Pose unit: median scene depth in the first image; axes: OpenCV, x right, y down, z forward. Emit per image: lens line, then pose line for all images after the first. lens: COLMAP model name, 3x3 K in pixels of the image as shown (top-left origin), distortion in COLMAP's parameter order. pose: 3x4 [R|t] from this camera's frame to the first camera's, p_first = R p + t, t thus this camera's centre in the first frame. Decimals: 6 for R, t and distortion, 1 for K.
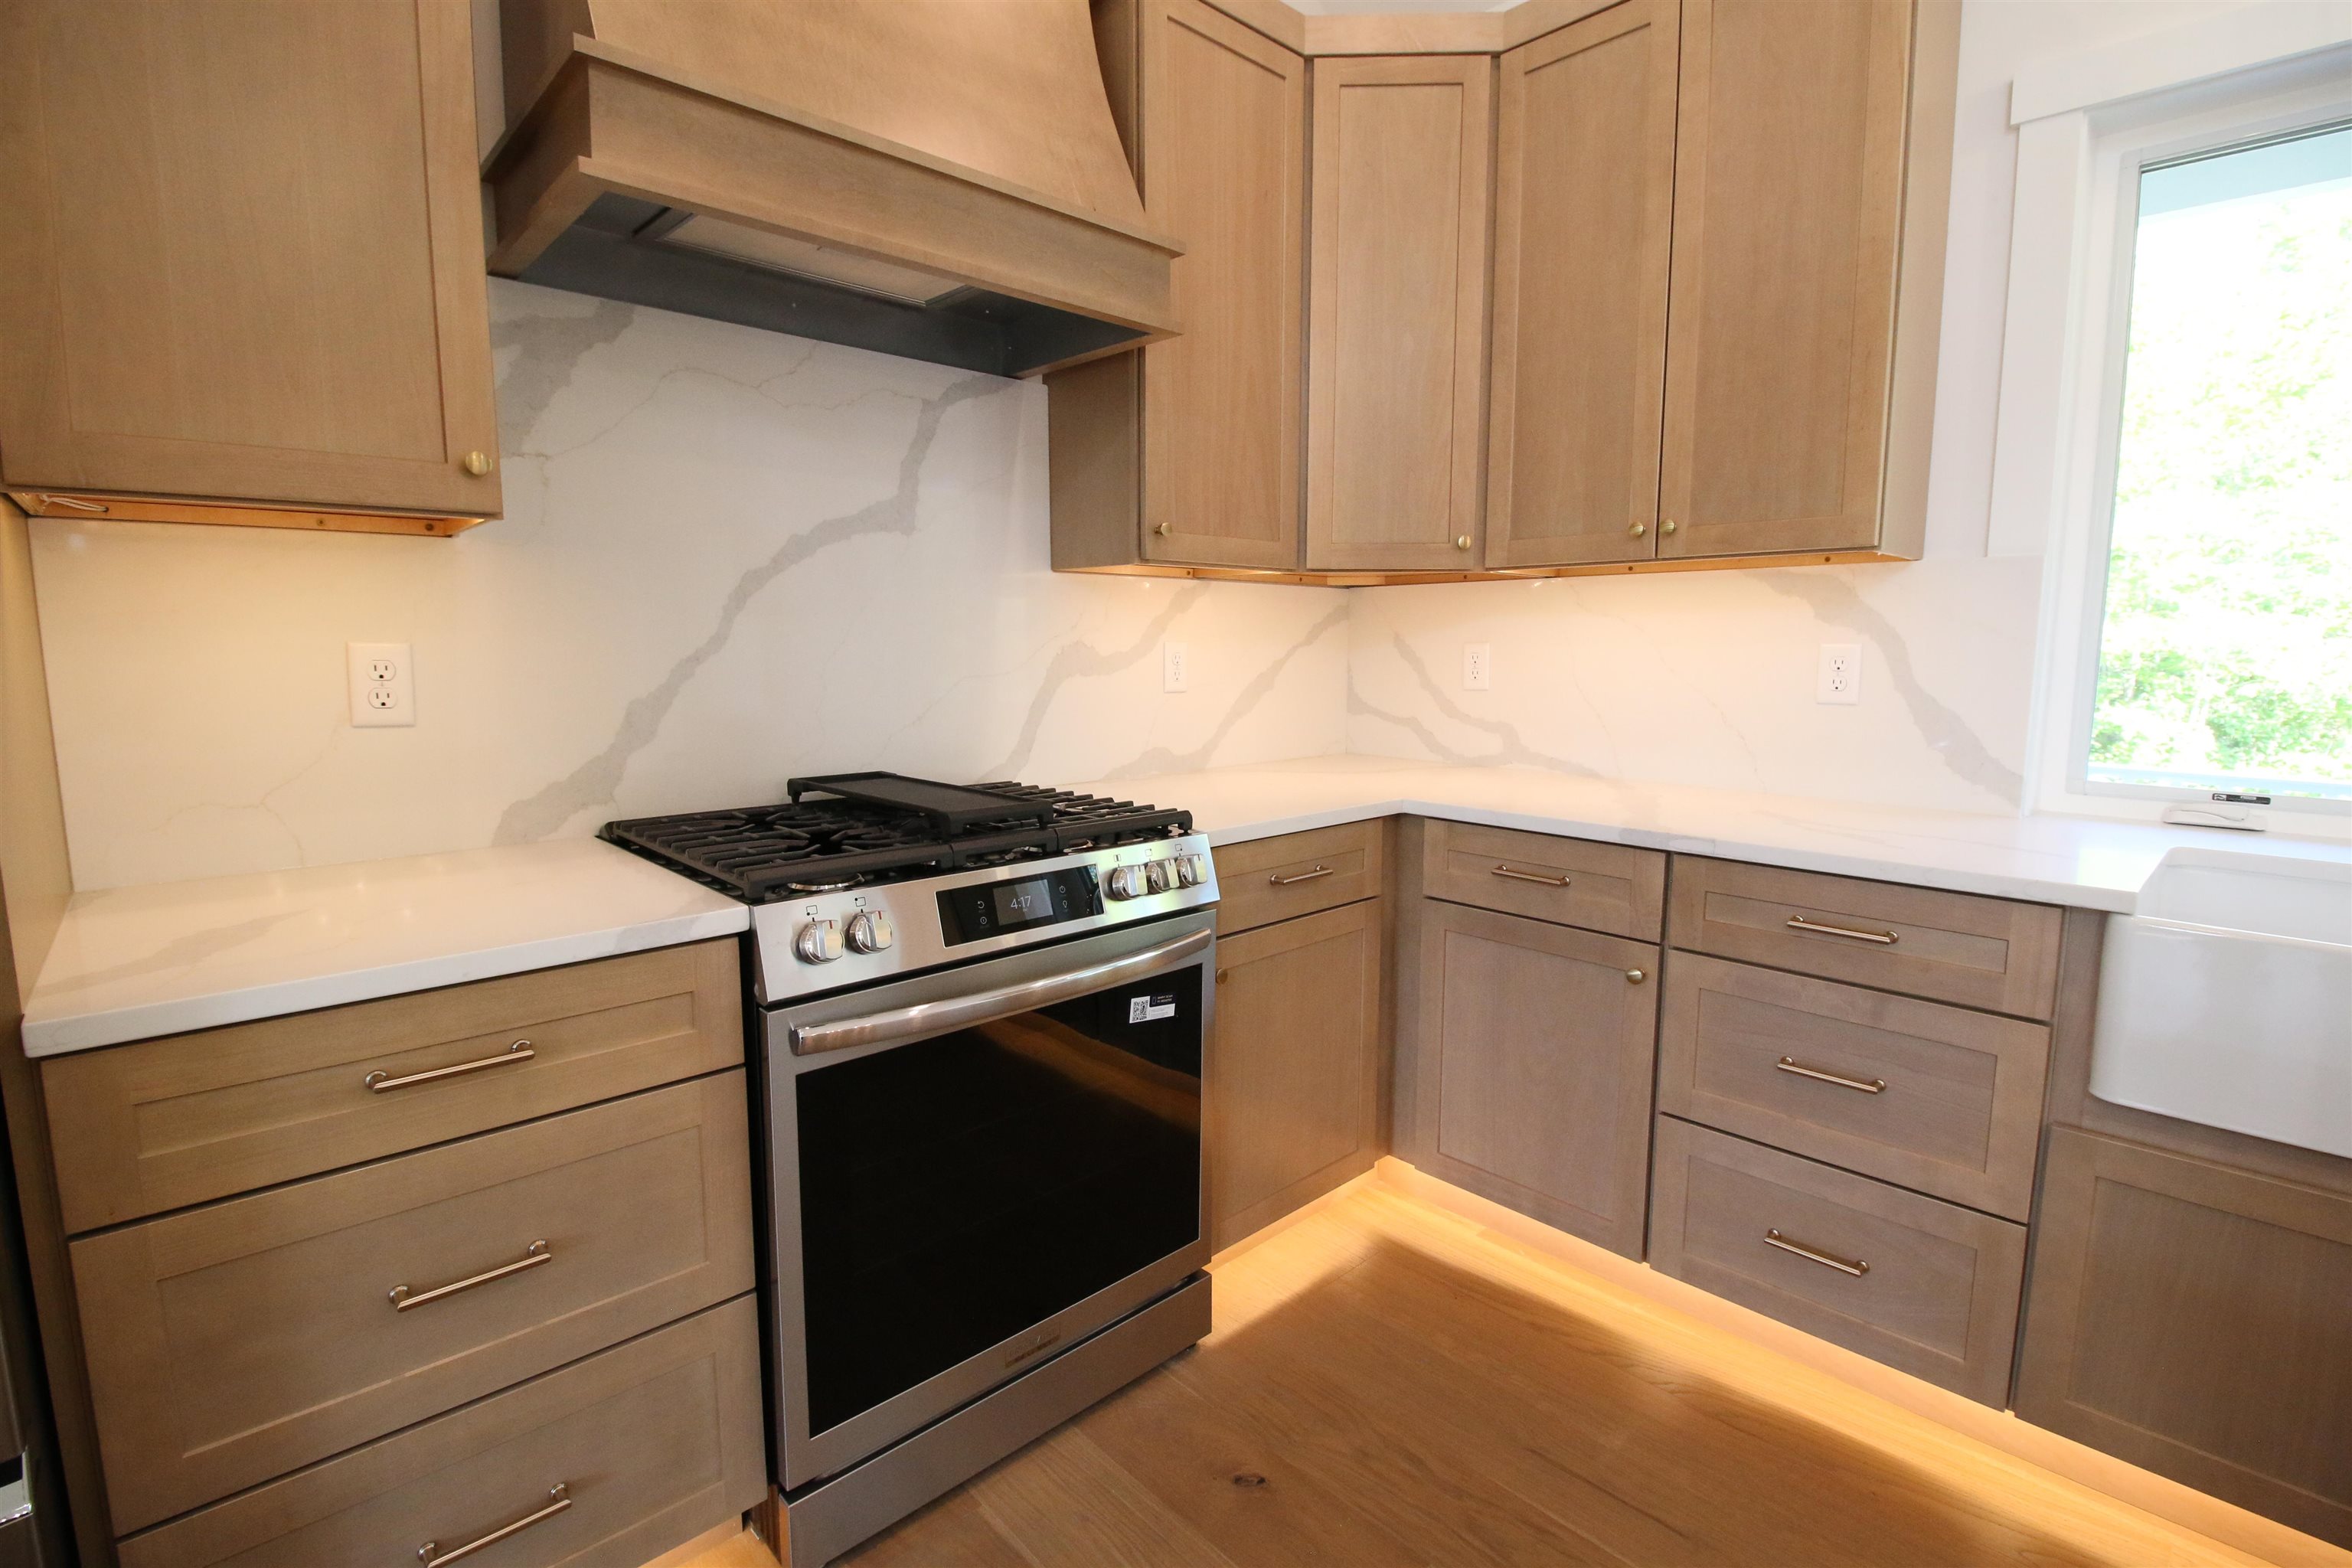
lens RADIAL K [[1094.8, 0, 1176.0], [0, 1094.8, 784.0], [0, 0, 1]] dist [-0.038534, -0.000479]
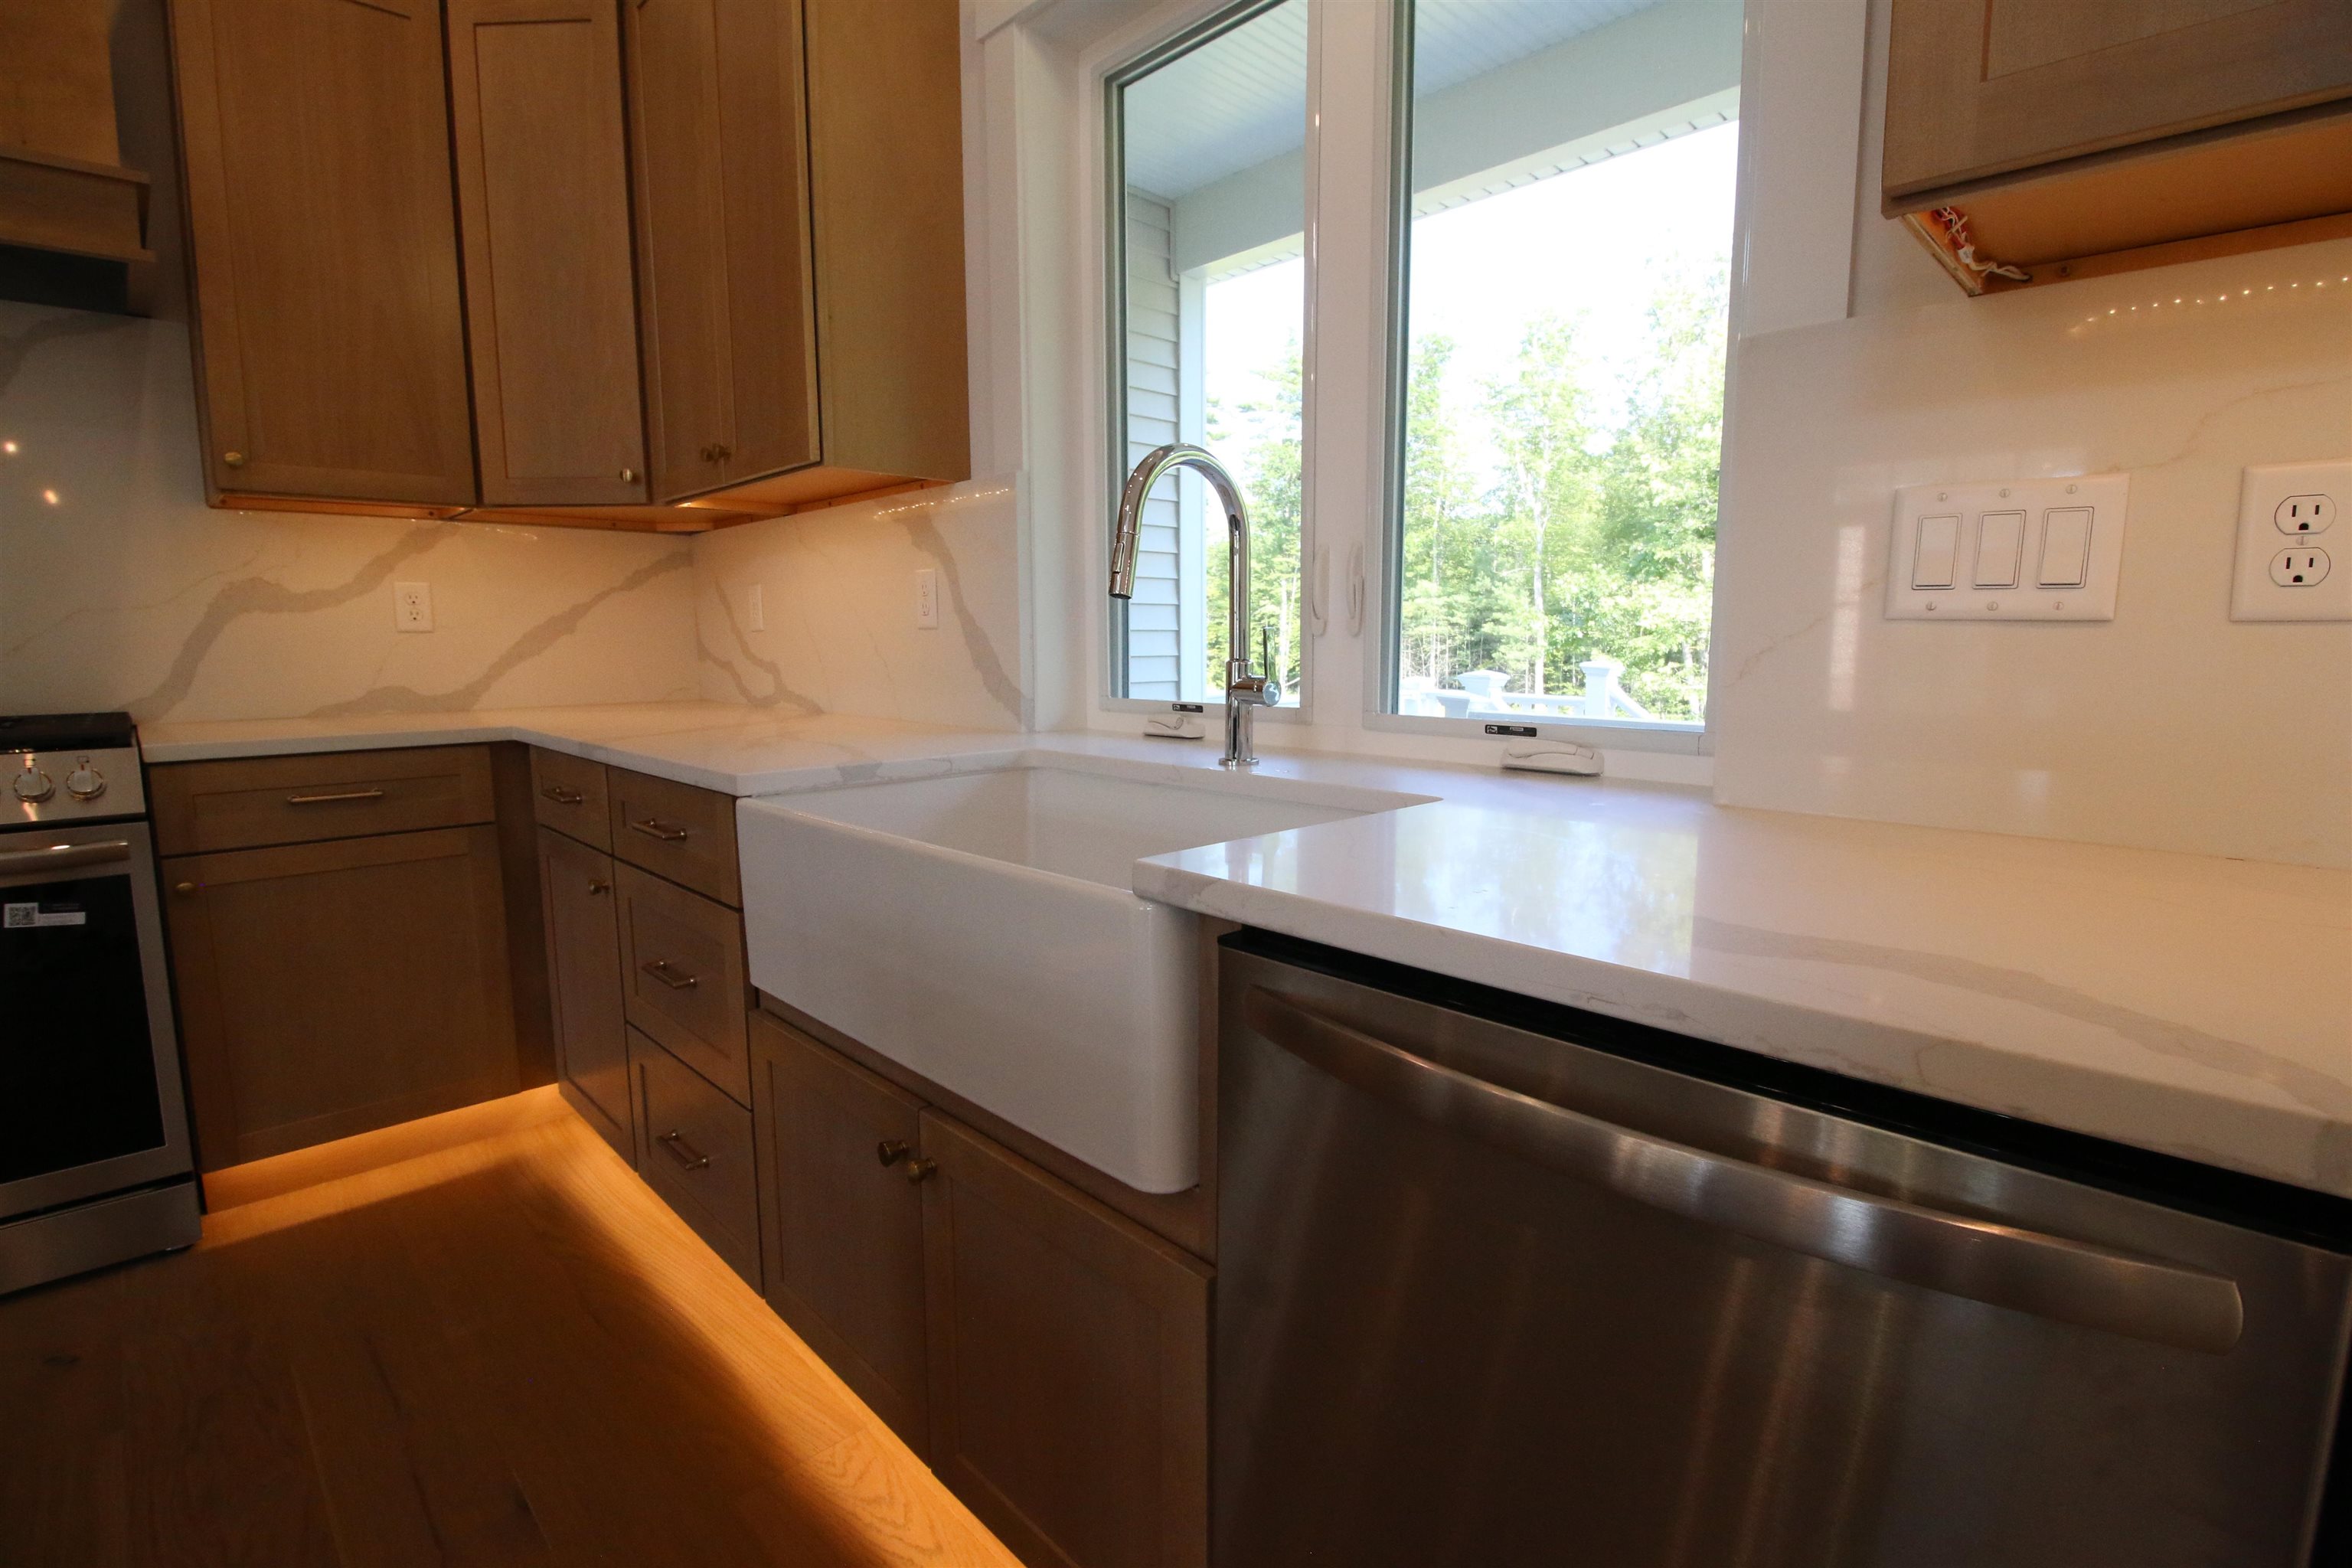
lens RADIAL K [[1084.7, 0, 1186.4], [0, 1084.7, 775.0], [0, 0, 1]] dist [0.000734, -0.013365]
pose [[0.999328, -0.008414, 0.035671, 0.804173], [0.008356, 0.999964, 0.001782, 0.063205], [-0.035684, -0.001483, 0.999362, -0.034889]]
